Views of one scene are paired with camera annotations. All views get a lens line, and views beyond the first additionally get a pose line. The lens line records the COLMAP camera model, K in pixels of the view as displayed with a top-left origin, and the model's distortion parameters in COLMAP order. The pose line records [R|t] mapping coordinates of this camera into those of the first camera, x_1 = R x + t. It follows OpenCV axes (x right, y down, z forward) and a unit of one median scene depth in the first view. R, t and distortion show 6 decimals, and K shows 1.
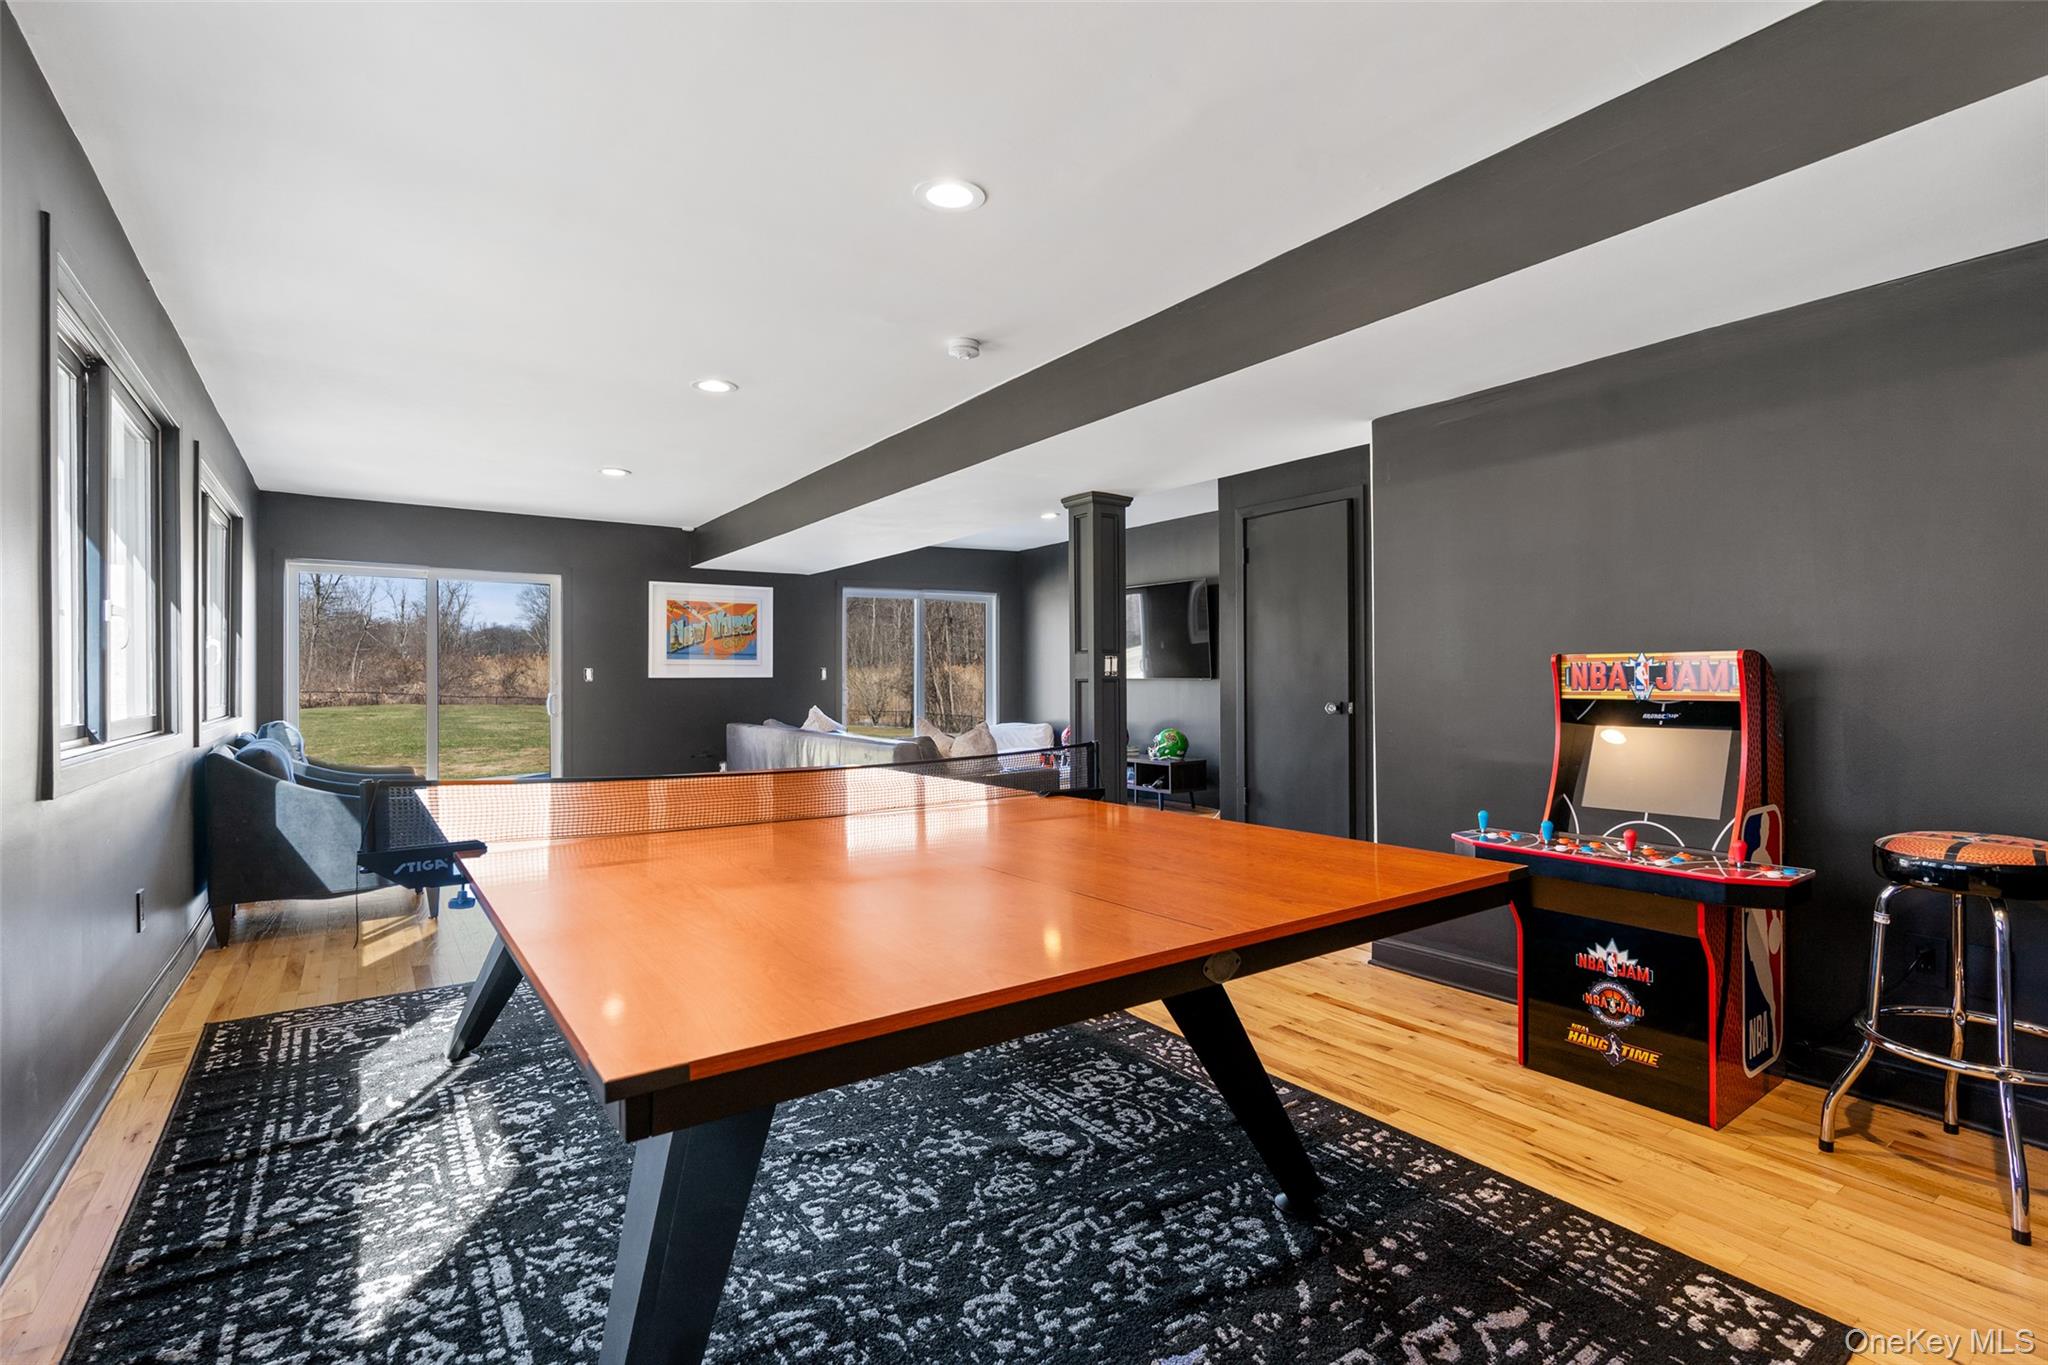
lens RADIAL K [[940.8, 0, 1024.0], [0, 940.8, 682.5], [0, 0, 1]] dist [0.000520, -0.000072]
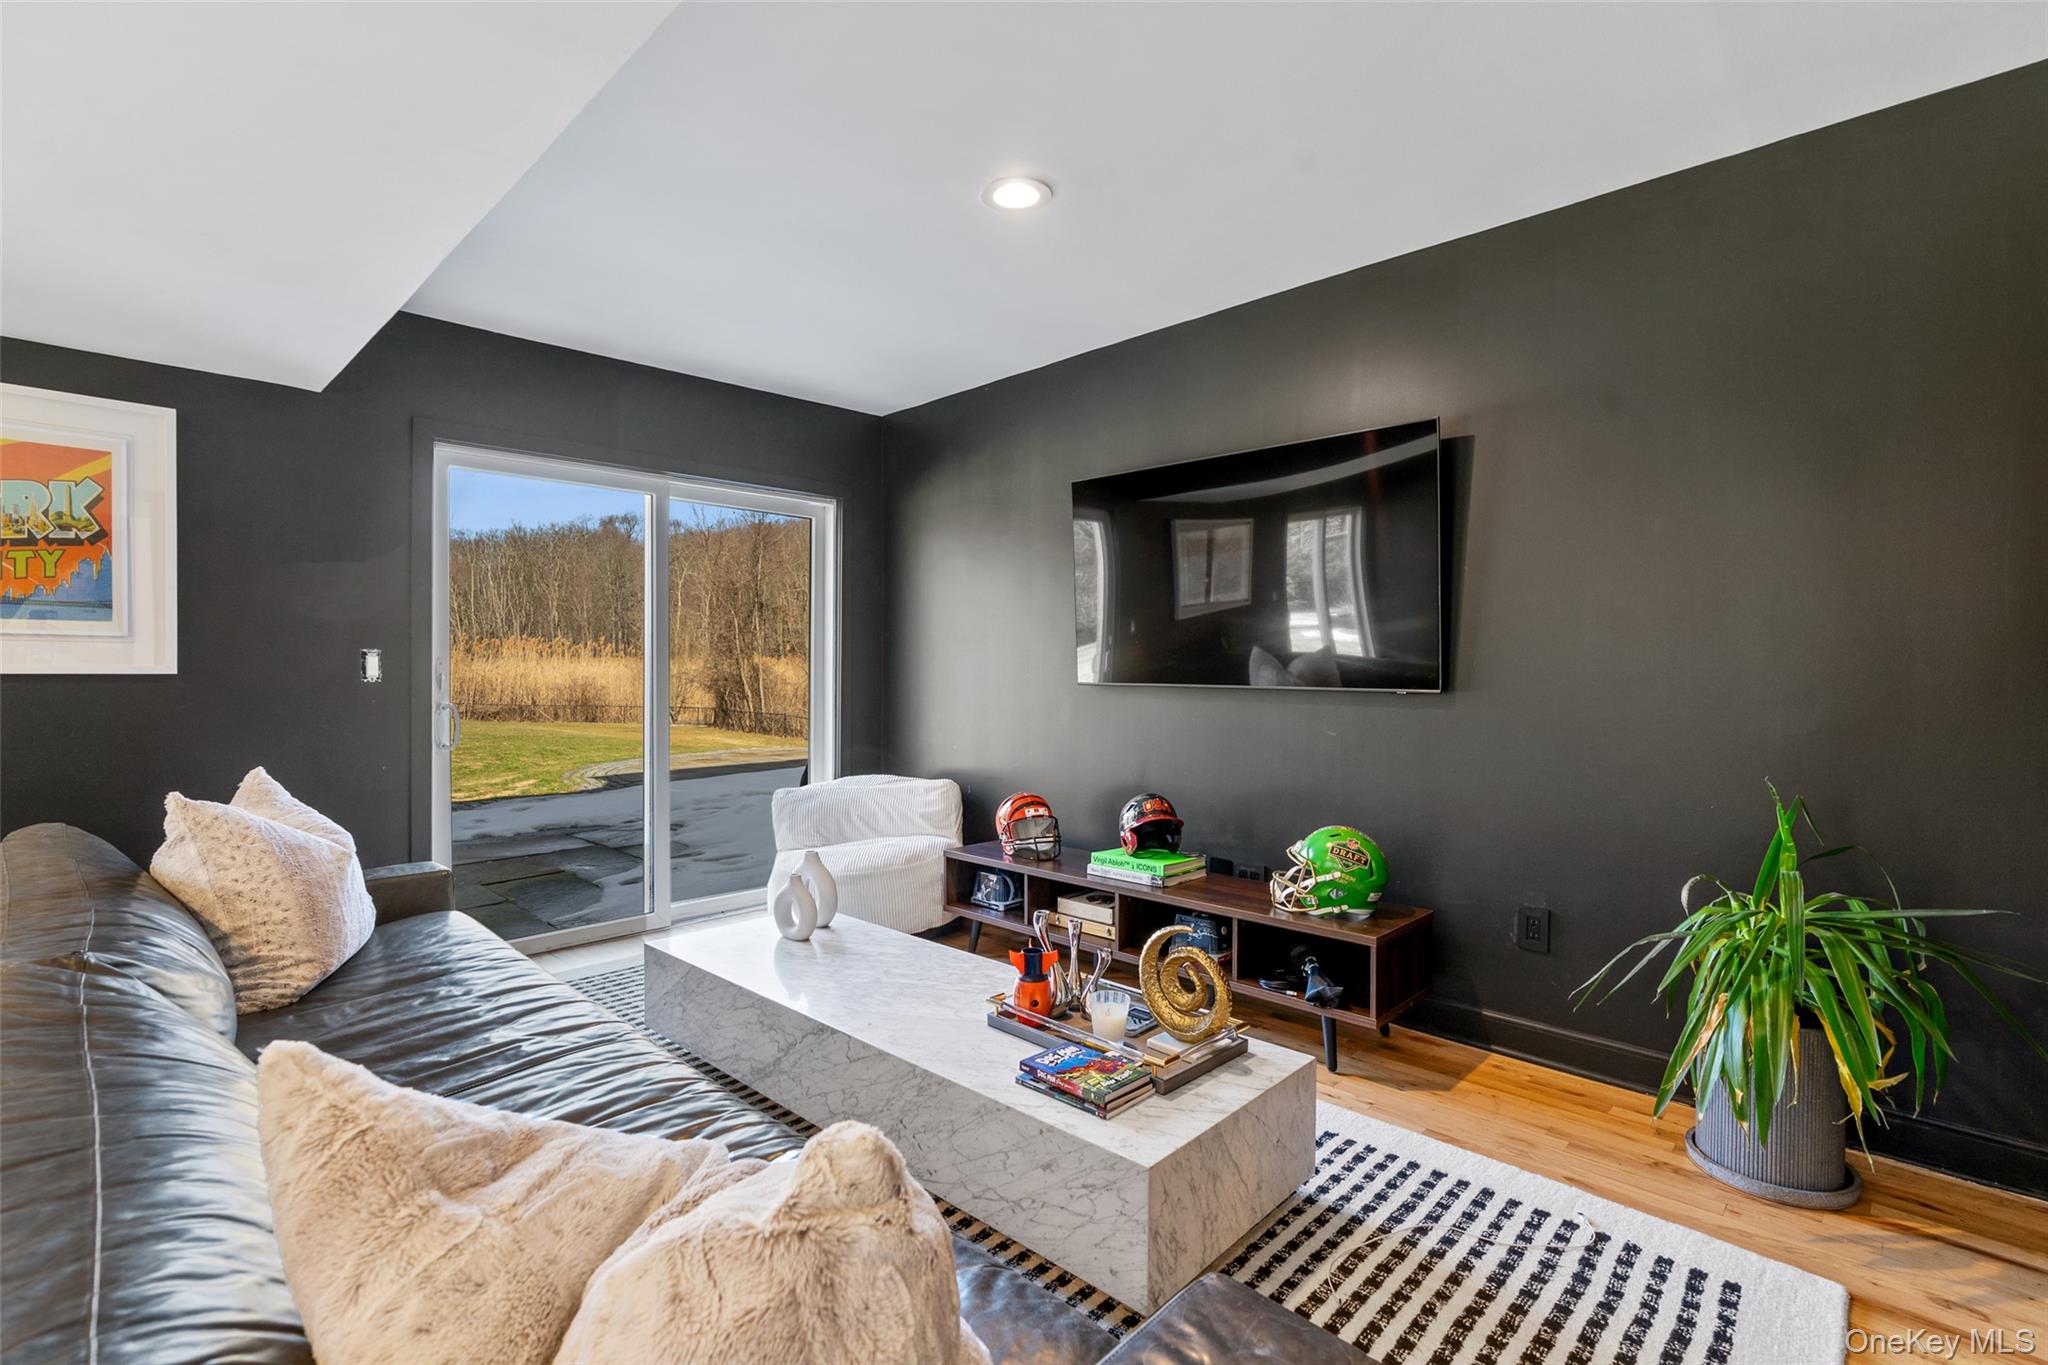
lens RADIAL K [[940.8, 0, 1024.0], [0, 940.8, 682.5], [0, 0, 1]] dist [0.000520, -0.000072]
pose [[0.981585, 0.006880, 0.190904, -0.025874], [-0.008092, 0.999952, 0.005572, -0.005914], [-0.190856, -0.007014, 0.981593, 0.518313]]
